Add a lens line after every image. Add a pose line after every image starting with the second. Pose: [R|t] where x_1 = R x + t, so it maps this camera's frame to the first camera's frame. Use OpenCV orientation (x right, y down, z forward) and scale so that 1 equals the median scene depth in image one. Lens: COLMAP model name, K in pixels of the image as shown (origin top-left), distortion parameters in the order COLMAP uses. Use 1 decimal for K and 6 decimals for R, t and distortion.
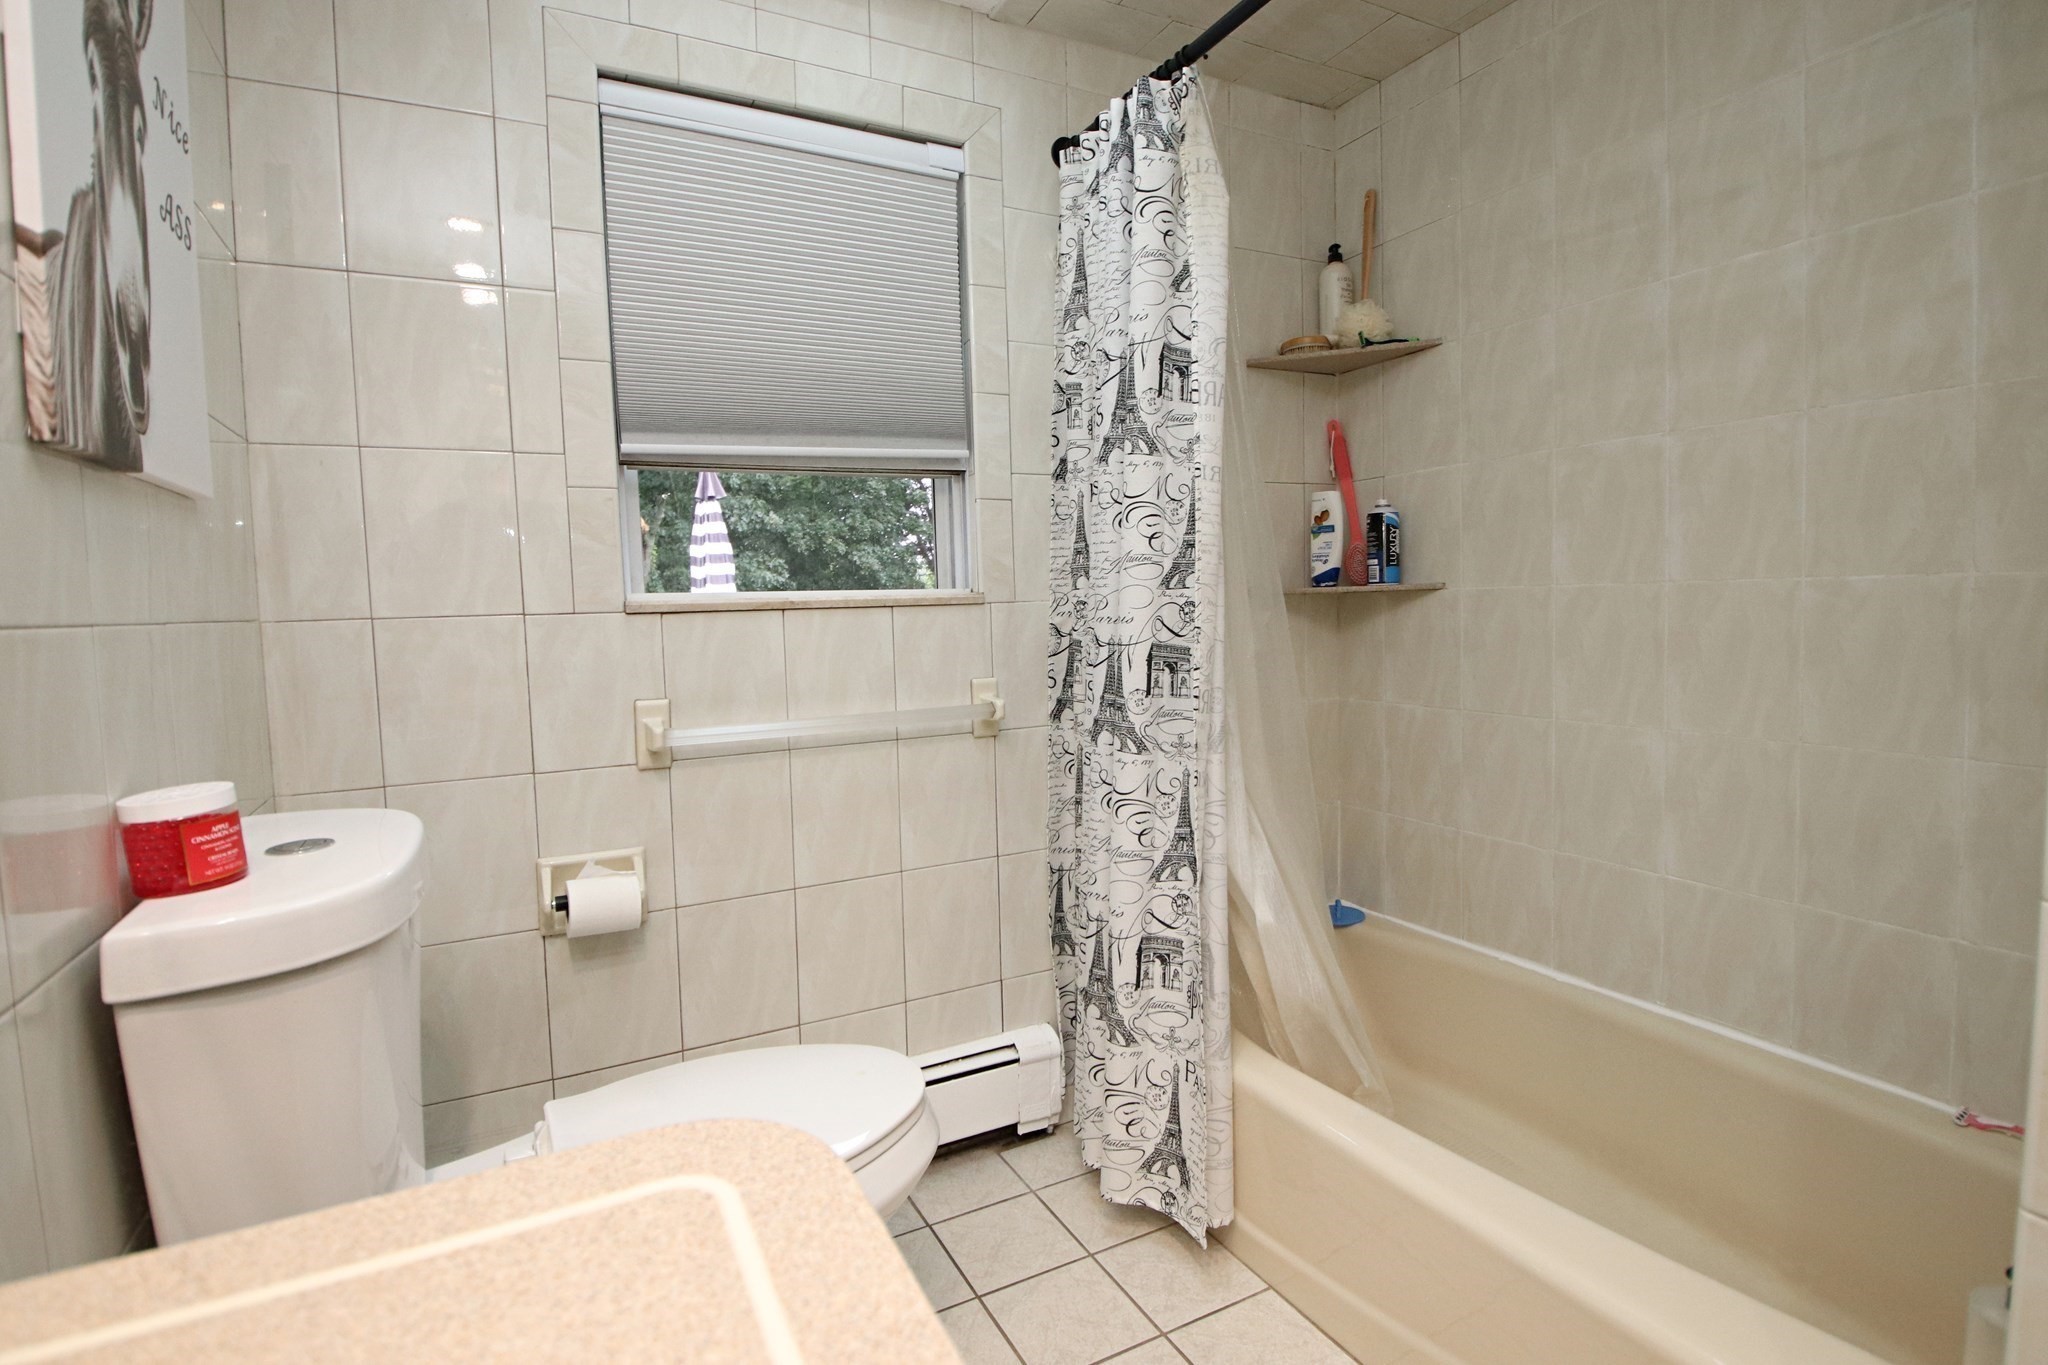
lens RADIAL K [[974.0, 0, 1015.7], [0, 974.0, 677.3], [0, 0, 1]] dist [-0.006249, -0.013802]
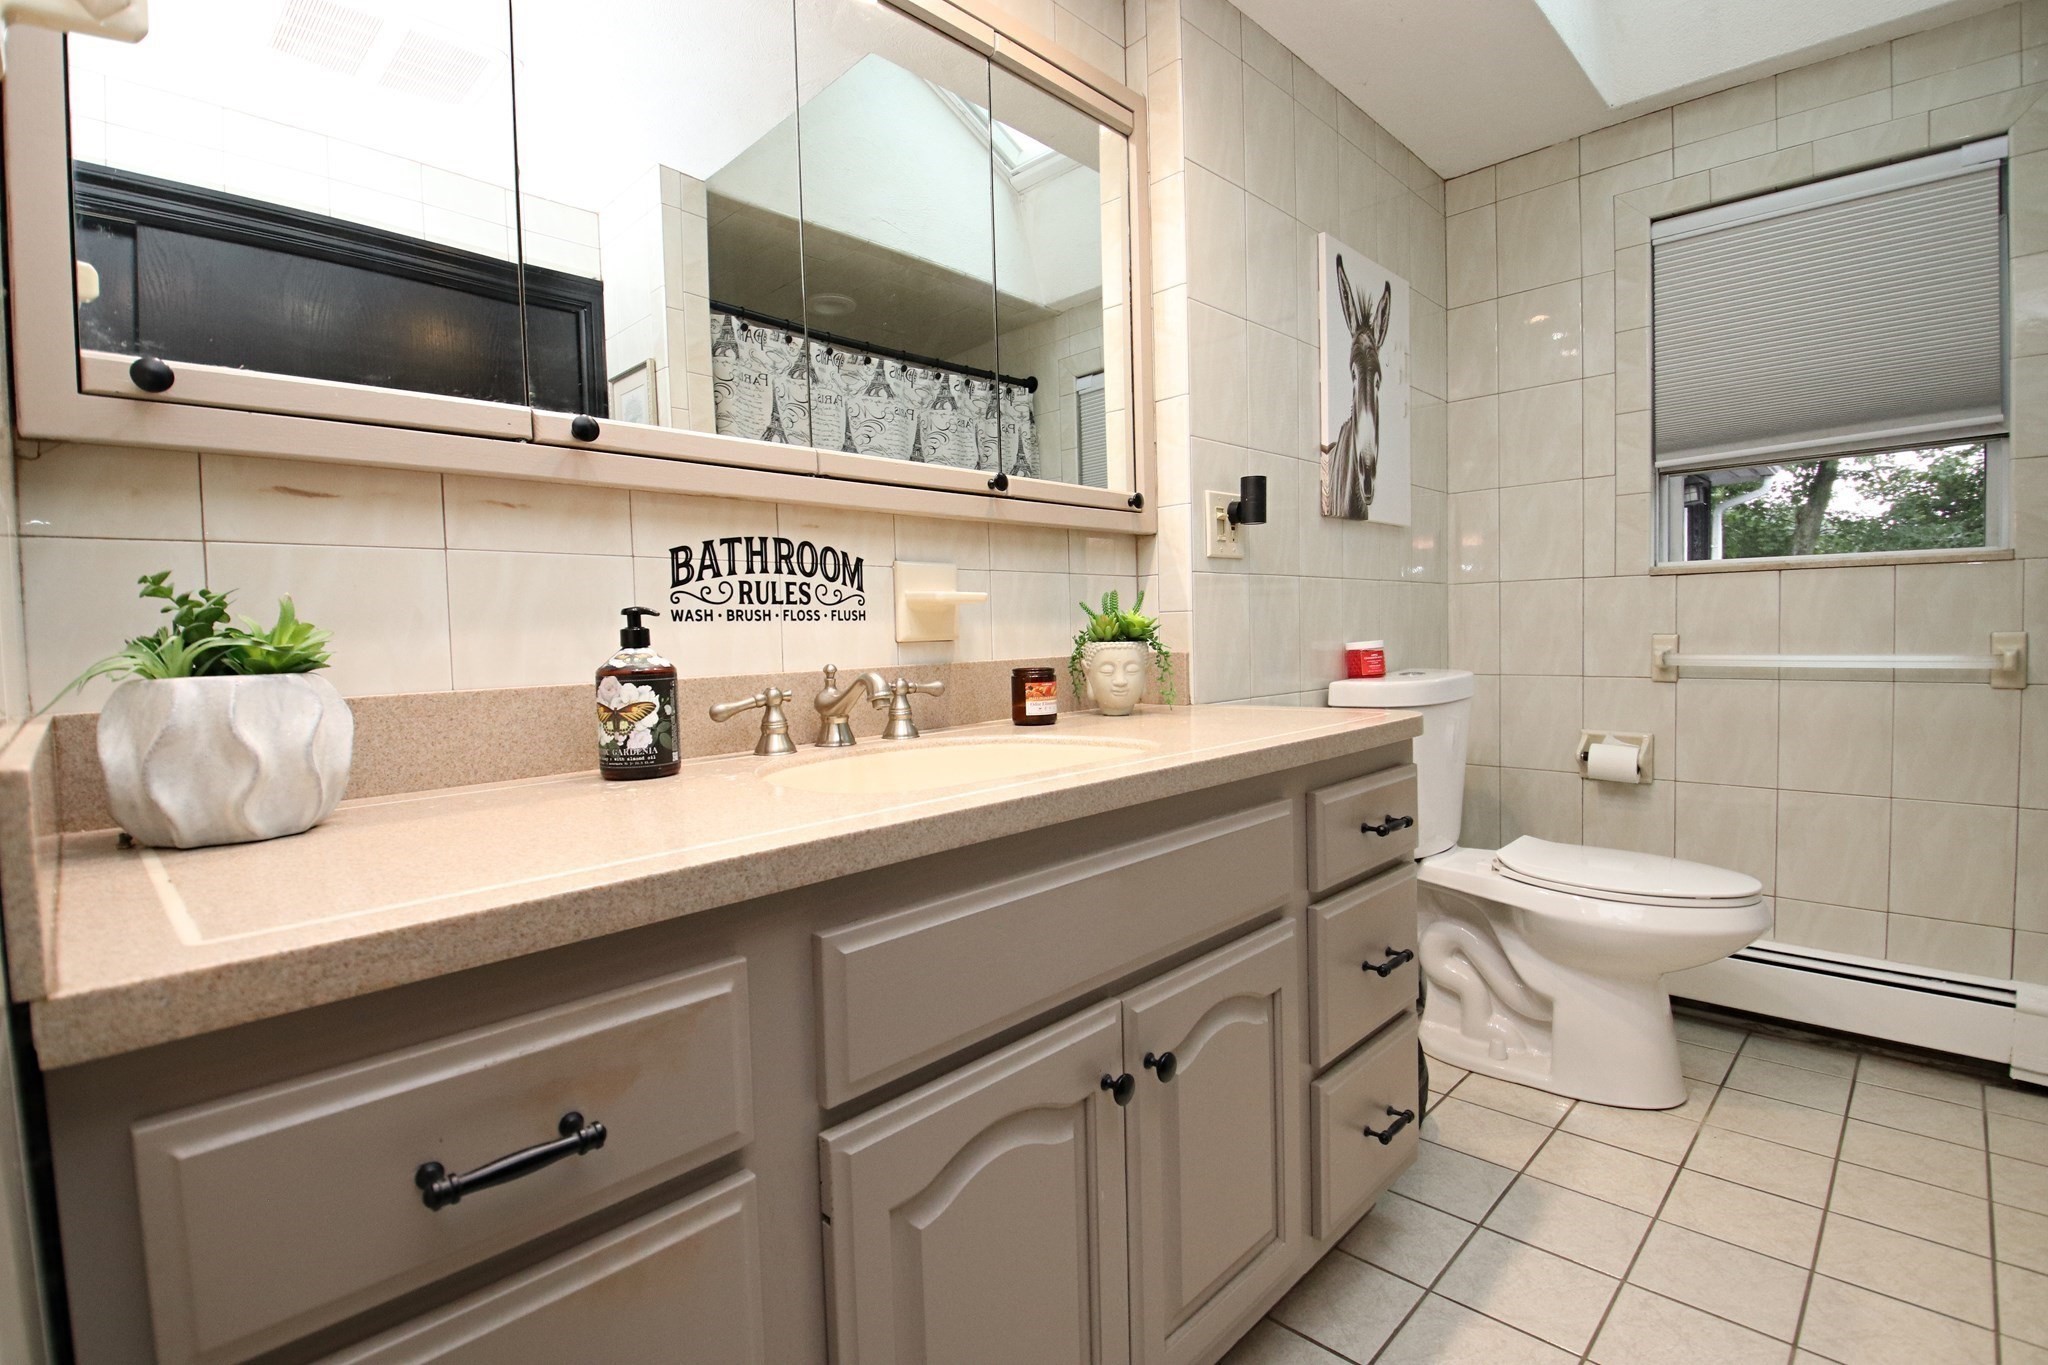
lens RADIAL K [[974.0, 0, 1021.2], [0, 974.0, 681.1], [0, 0, 1]] dist [-0.006249, -0.013802]
pose [[0.315670, 0.066515, -0.946535, 0.742454], [-0.059165, 0.996979, 0.050328, 0.081938], [0.947023, 0.040115, 0.318652, -0.401211]]
